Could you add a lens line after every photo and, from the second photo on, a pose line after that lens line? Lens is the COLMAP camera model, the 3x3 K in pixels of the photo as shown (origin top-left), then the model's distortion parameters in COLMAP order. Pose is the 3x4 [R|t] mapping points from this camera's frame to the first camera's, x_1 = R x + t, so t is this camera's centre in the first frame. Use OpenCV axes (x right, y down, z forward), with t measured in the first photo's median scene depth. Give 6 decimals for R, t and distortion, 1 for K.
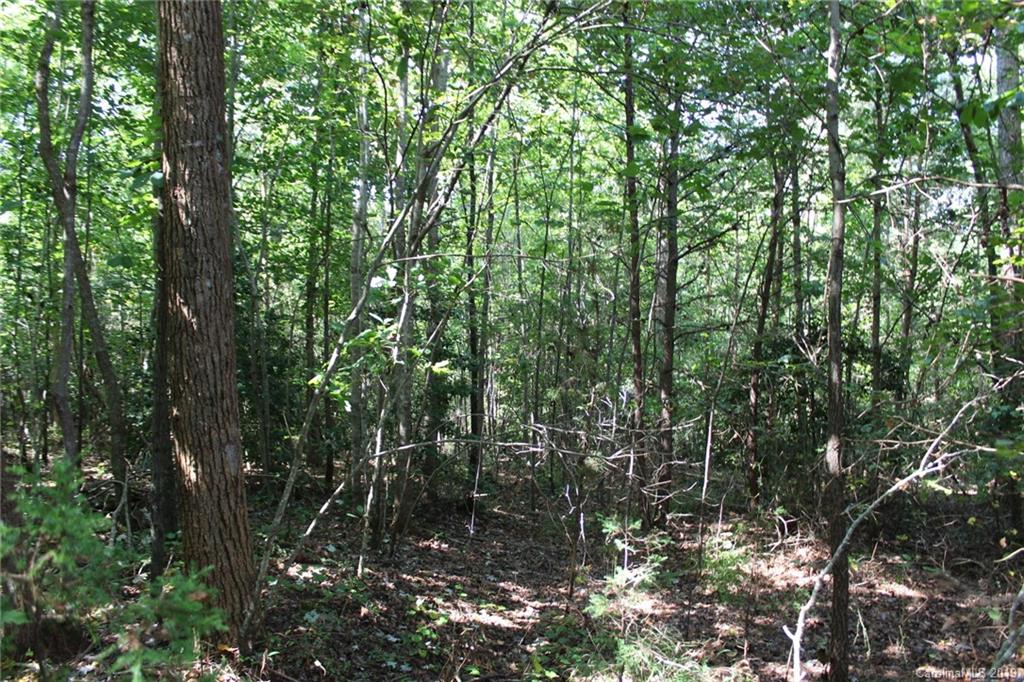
lens RADIAL K [[861.8, 0, 512.0], [0, 861.8, 341.0], [0, 0, 1]] dist [-0.160689, 0.135373]
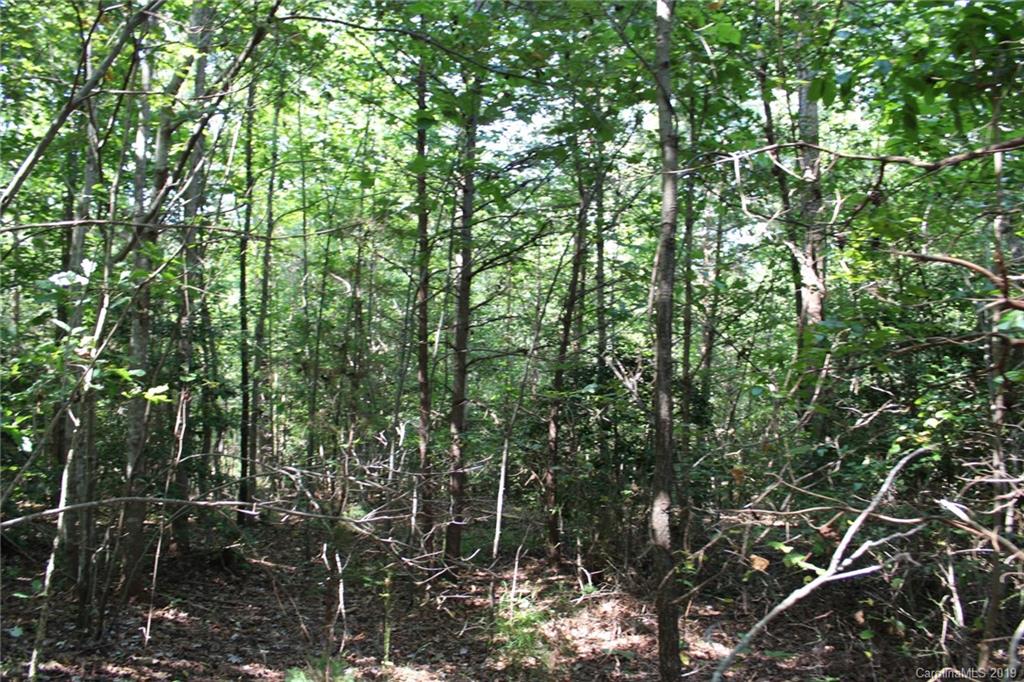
lens RADIAL K [[861.8, 0, 512.0], [0, 861.8, 341.0], [0, 0, 1]] dist [-0.160689, 0.135373]
pose [[0.974051, 0.019338, 0.225503, 0.041985], [-0.011521, 0.999288, -0.035928, 0.004780], [-0.226037, 0.032398, 0.973580, 0.149784]]
